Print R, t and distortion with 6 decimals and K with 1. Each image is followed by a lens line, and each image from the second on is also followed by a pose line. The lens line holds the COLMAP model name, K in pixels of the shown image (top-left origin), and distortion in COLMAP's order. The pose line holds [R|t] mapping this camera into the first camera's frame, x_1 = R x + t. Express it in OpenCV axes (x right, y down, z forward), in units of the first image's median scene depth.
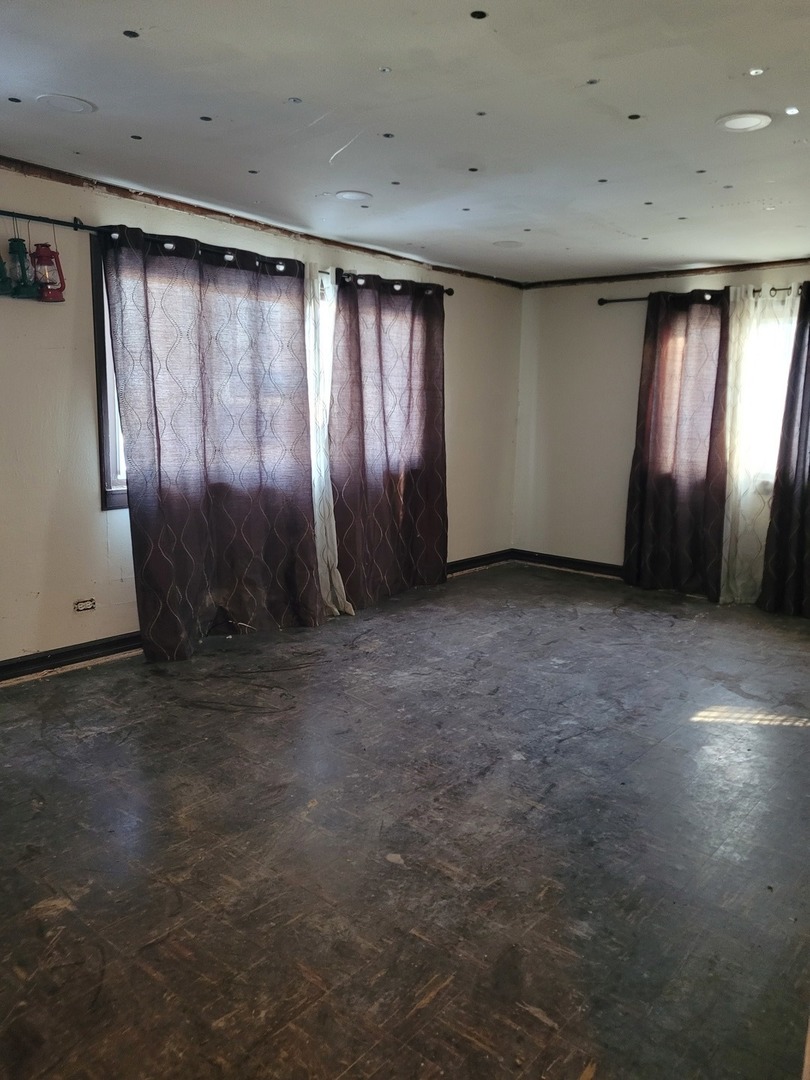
lens RADIAL K [[818.2, 0, 430.8], [0, 818.2, 556.3], [0, 0, 1]] dist [0.062365, -0.050466]
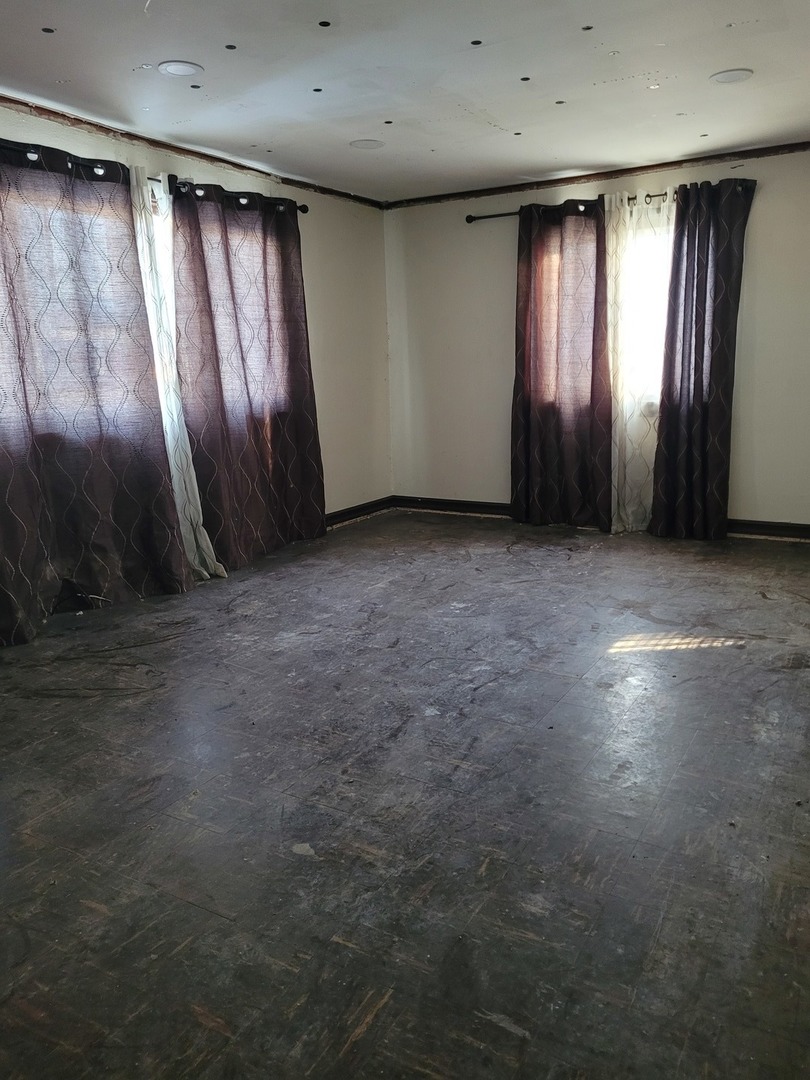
lens RADIAL K [[818.2, 0, 430.8], [0, 818.2, 556.3], [0, 0, 1]] dist [0.062365, -0.050466]
pose [[0.985000, -0.081417, 0.152136, -0.012033], [0.074250, 0.995872, 0.052219, 0.025428], [-0.155760, -0.040139, 0.986979, 0.110402]]
